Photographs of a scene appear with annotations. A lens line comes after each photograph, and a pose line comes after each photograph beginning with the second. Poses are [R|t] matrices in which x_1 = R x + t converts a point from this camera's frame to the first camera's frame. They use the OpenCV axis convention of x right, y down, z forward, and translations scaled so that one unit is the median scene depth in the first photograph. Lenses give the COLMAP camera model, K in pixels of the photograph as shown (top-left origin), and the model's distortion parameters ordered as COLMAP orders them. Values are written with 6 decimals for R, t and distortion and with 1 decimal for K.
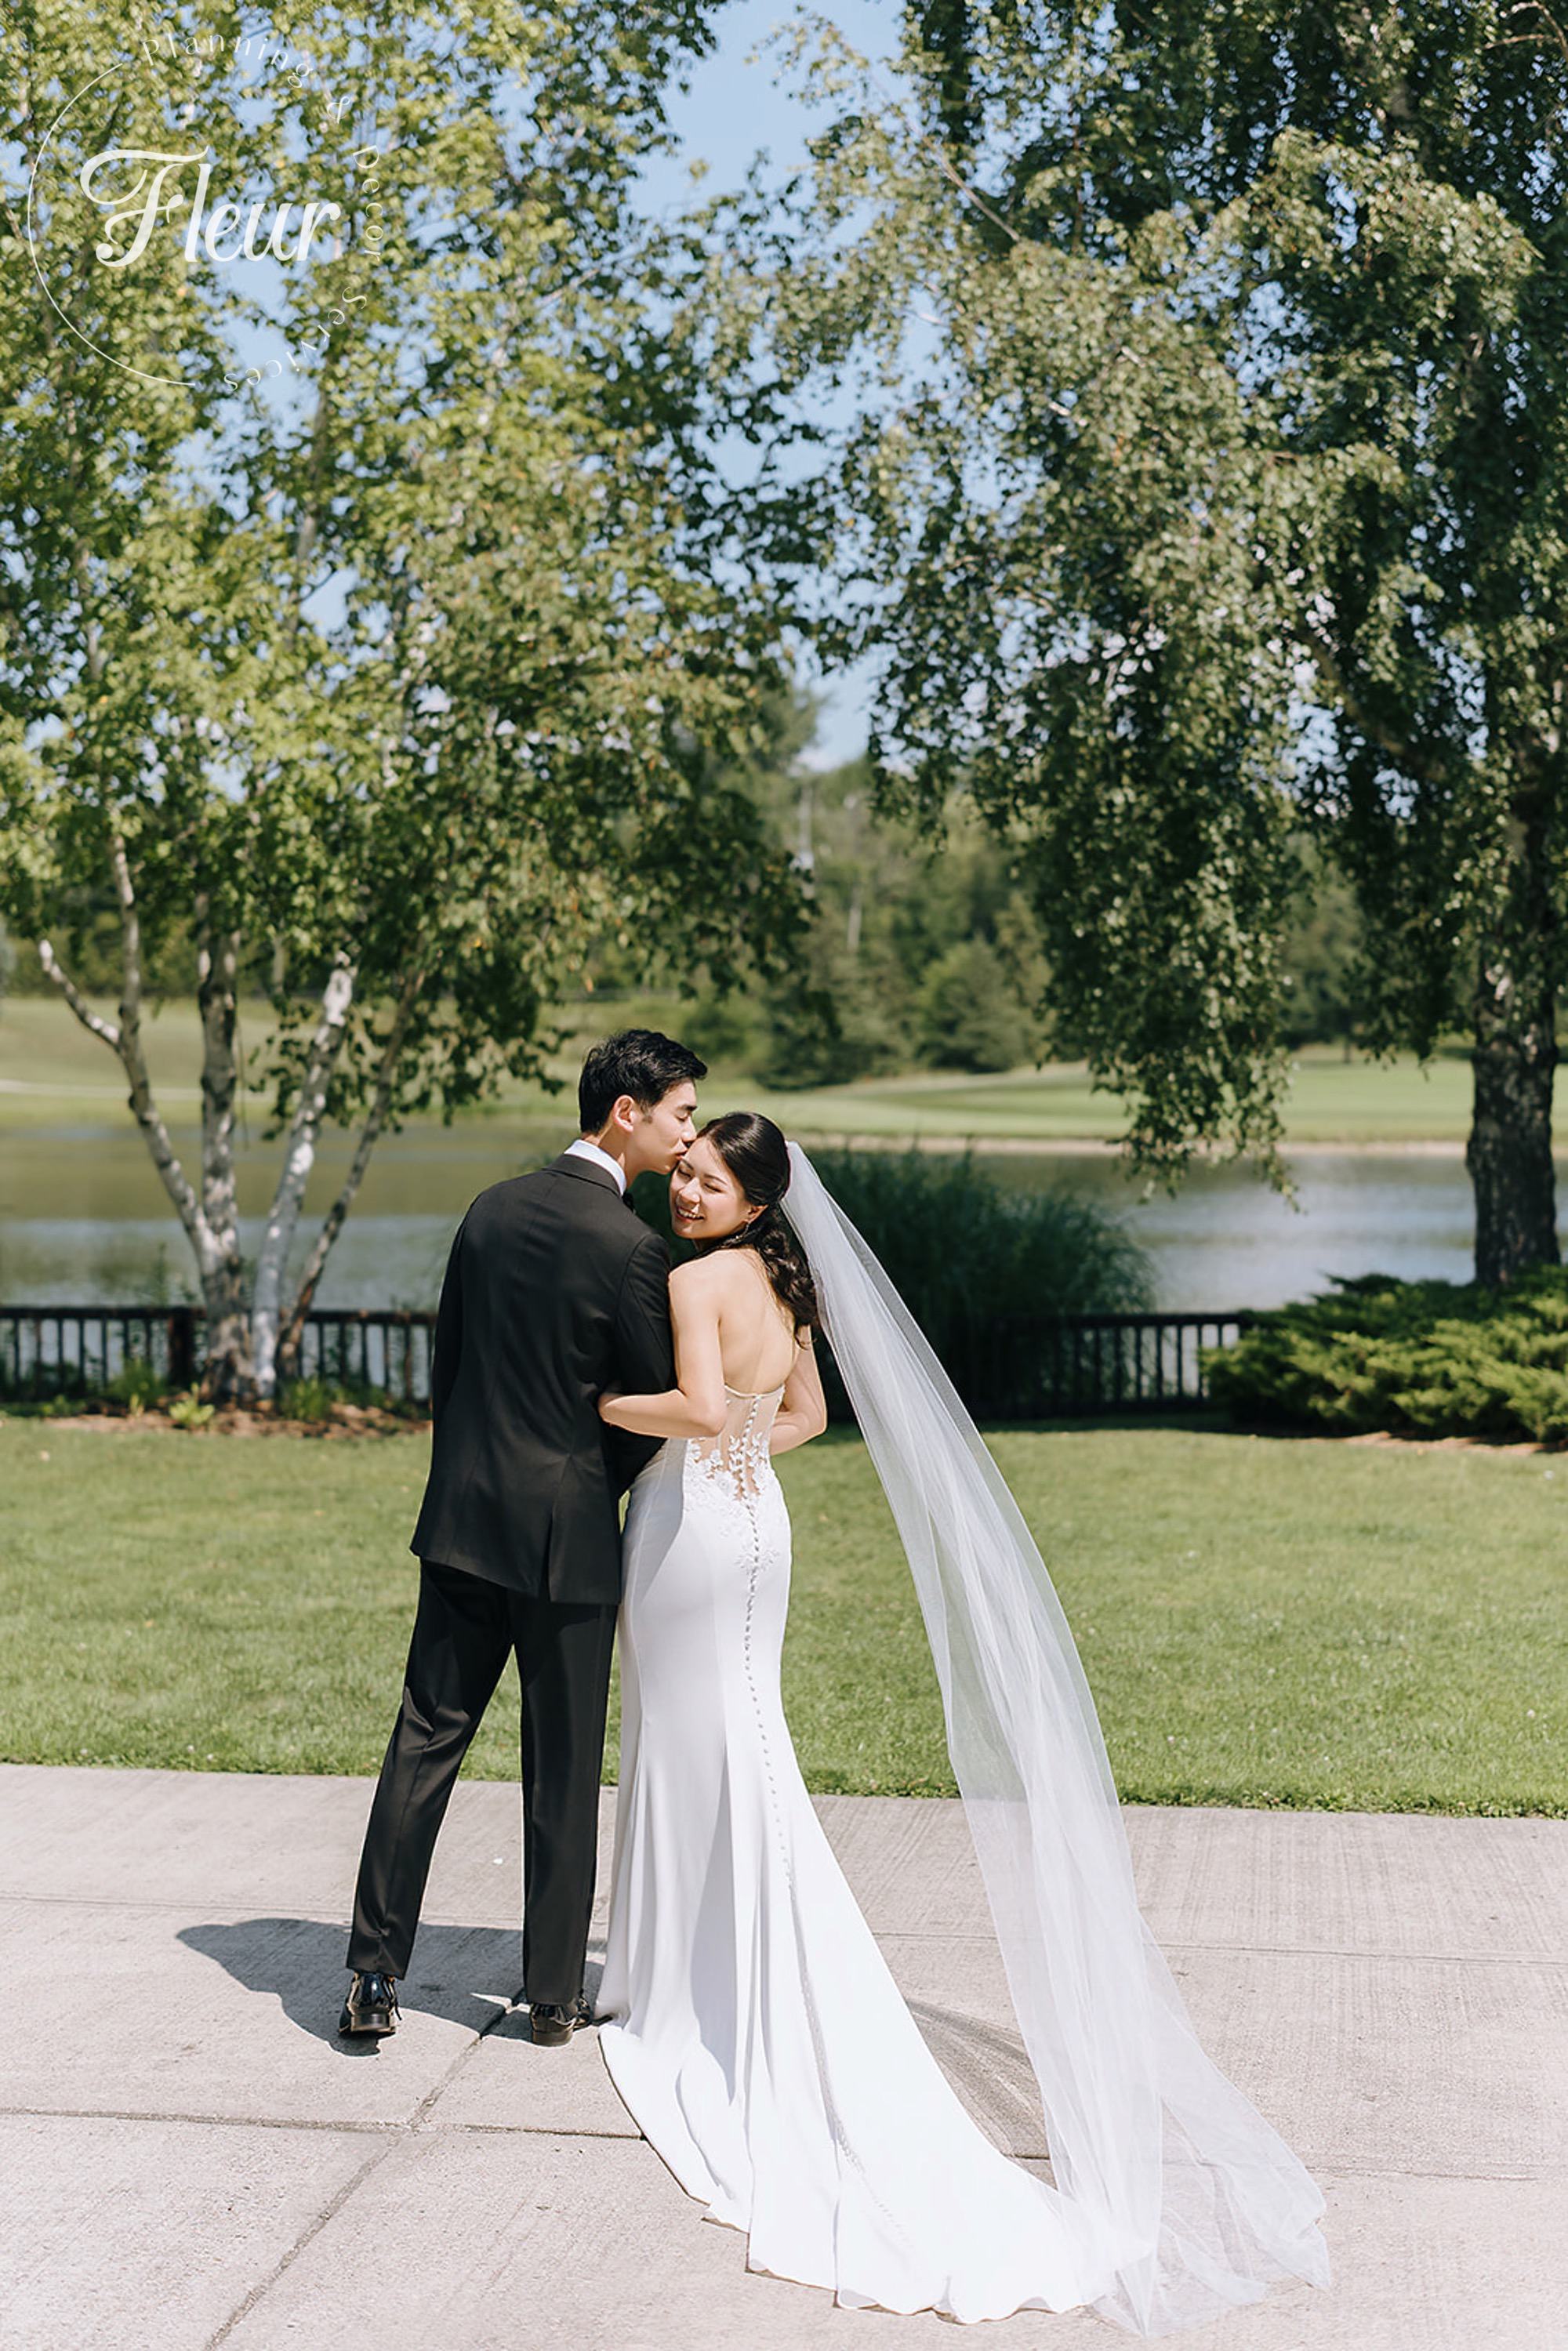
lens RADIAL K [[2988.2, 0, 790.6], [0, 2988.2, 1206.3], [0, 0, 1]] dist [0.007046, 0.269562]
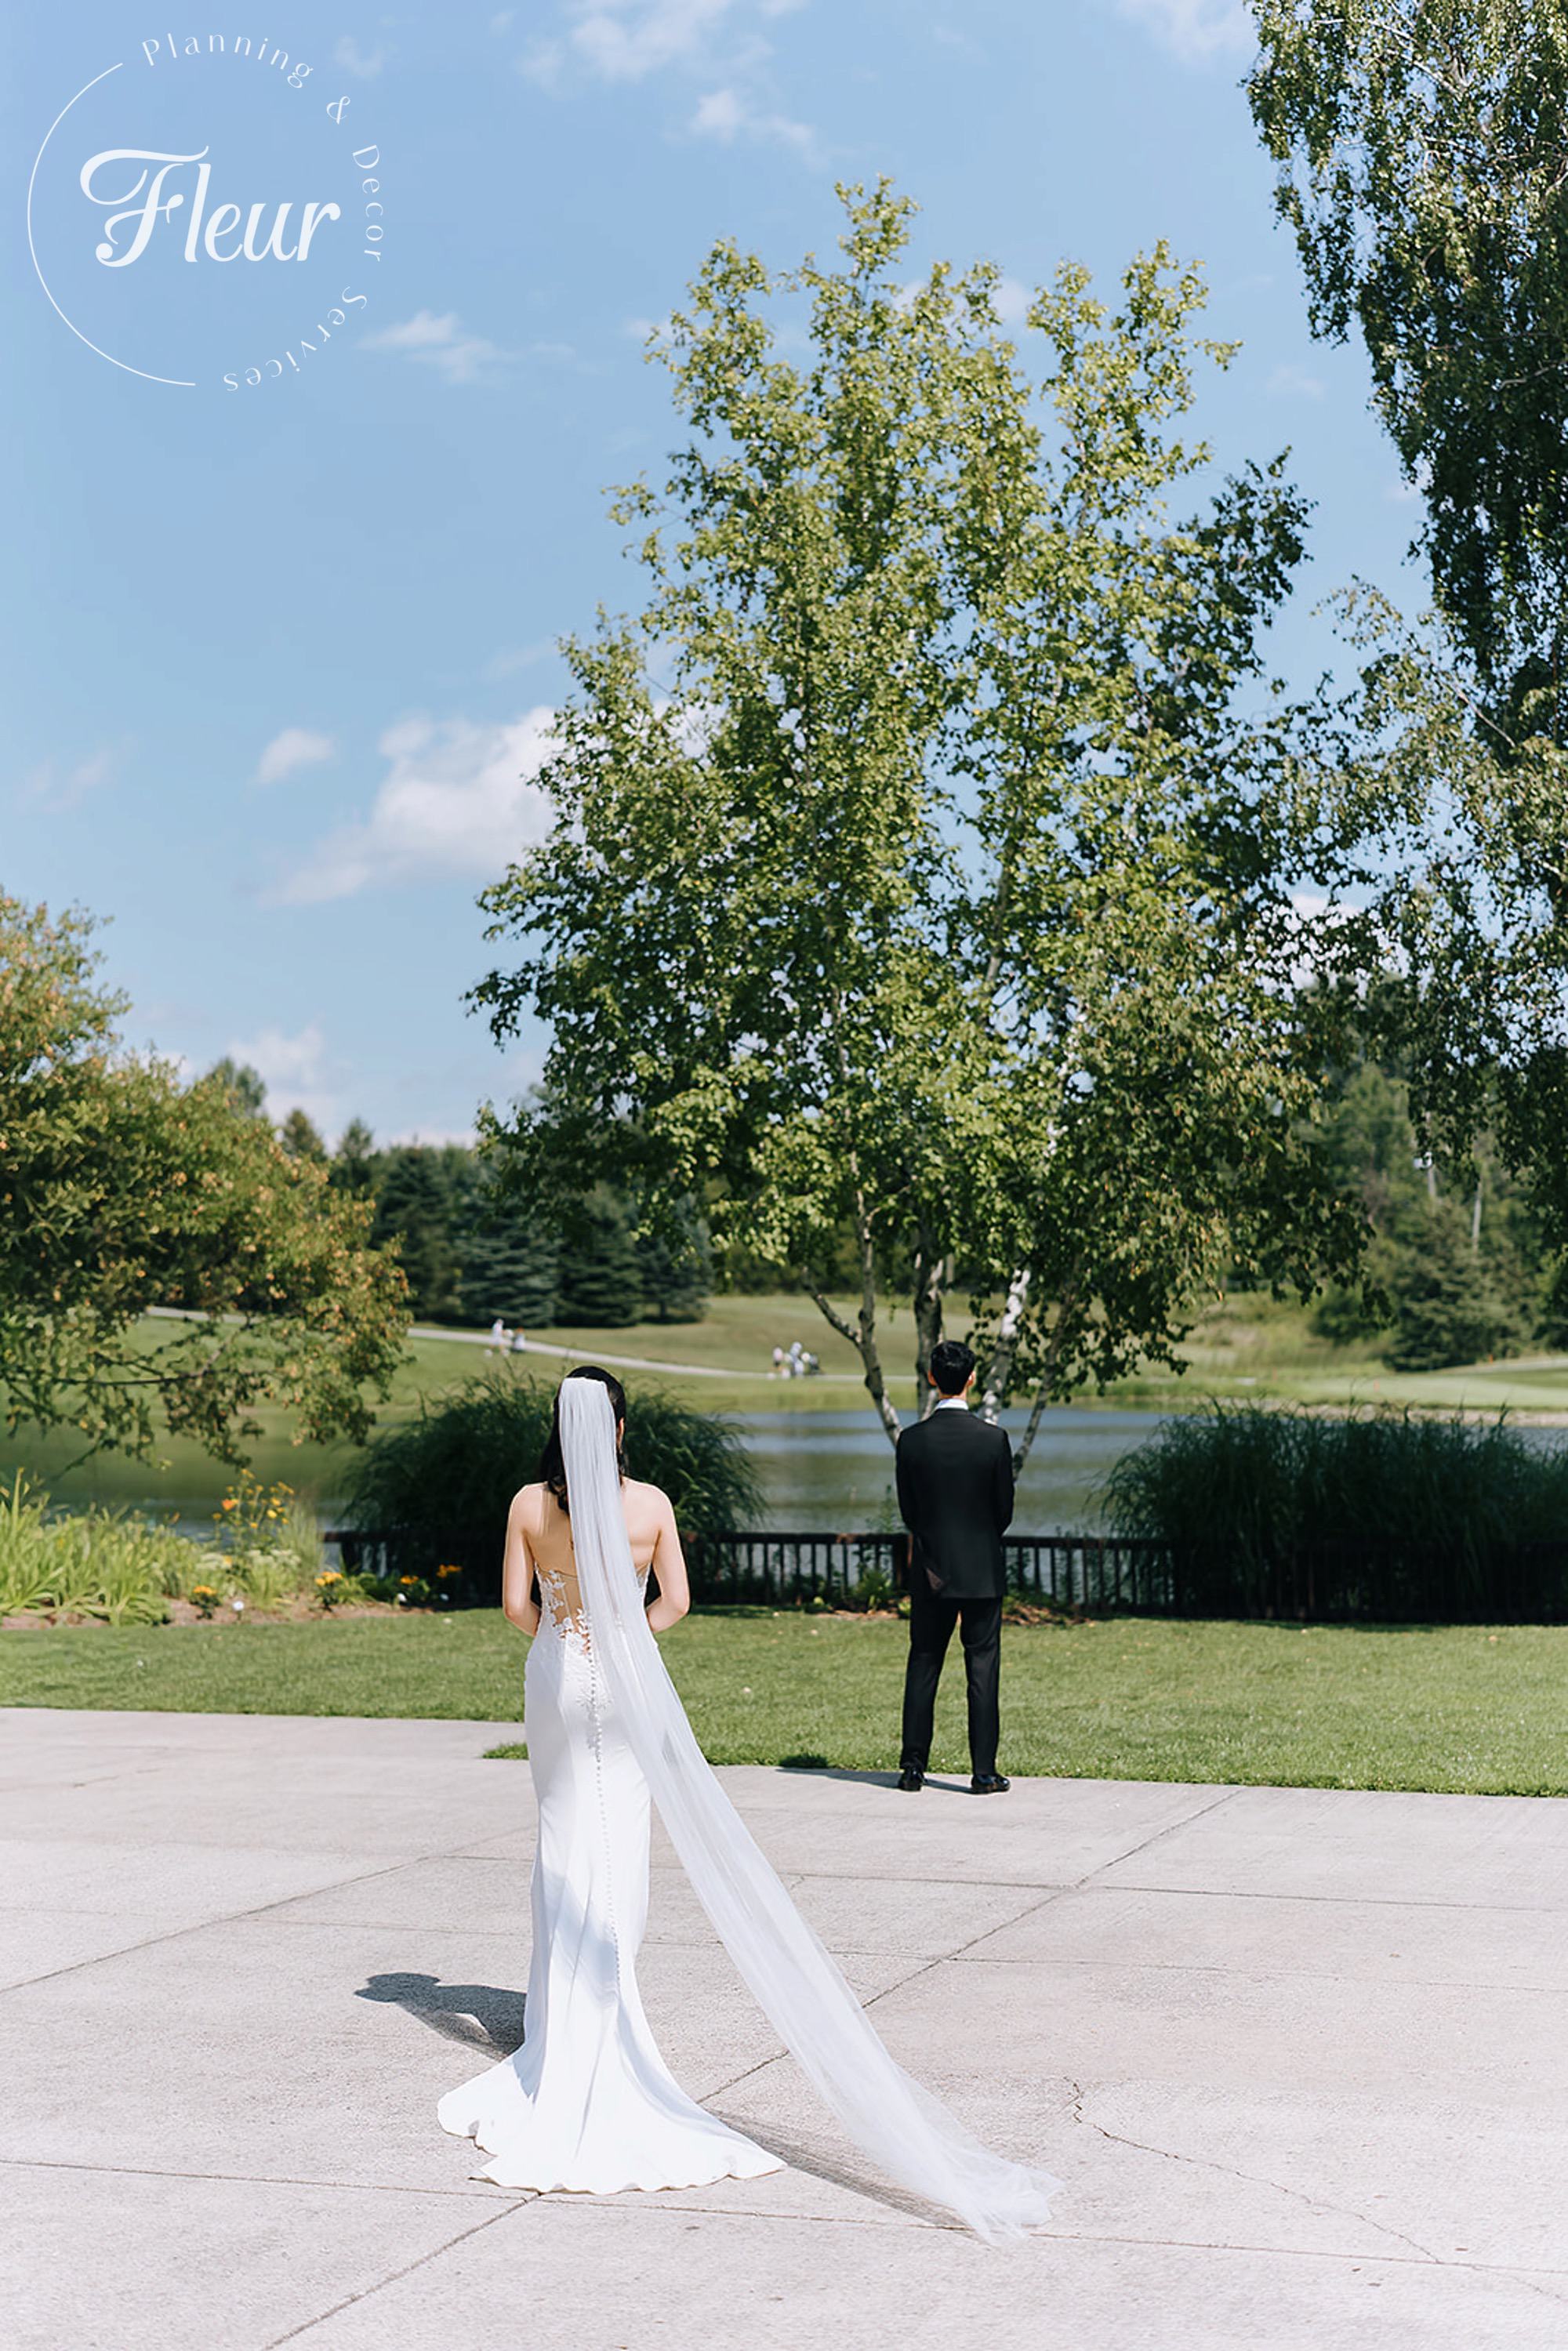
lens RADIAL K [[2988.2, 0, 790.6], [0, 2988.2, 1206.3], [0, 0, 1]] dist [0.007046, 0.269562]
pose [[0.976088, -0.020735, -0.216384, 0.042190], [0.000121, 0.995492, -0.094846, 0.014982], [0.217375, 0.092552, 0.971690, -0.337495]]
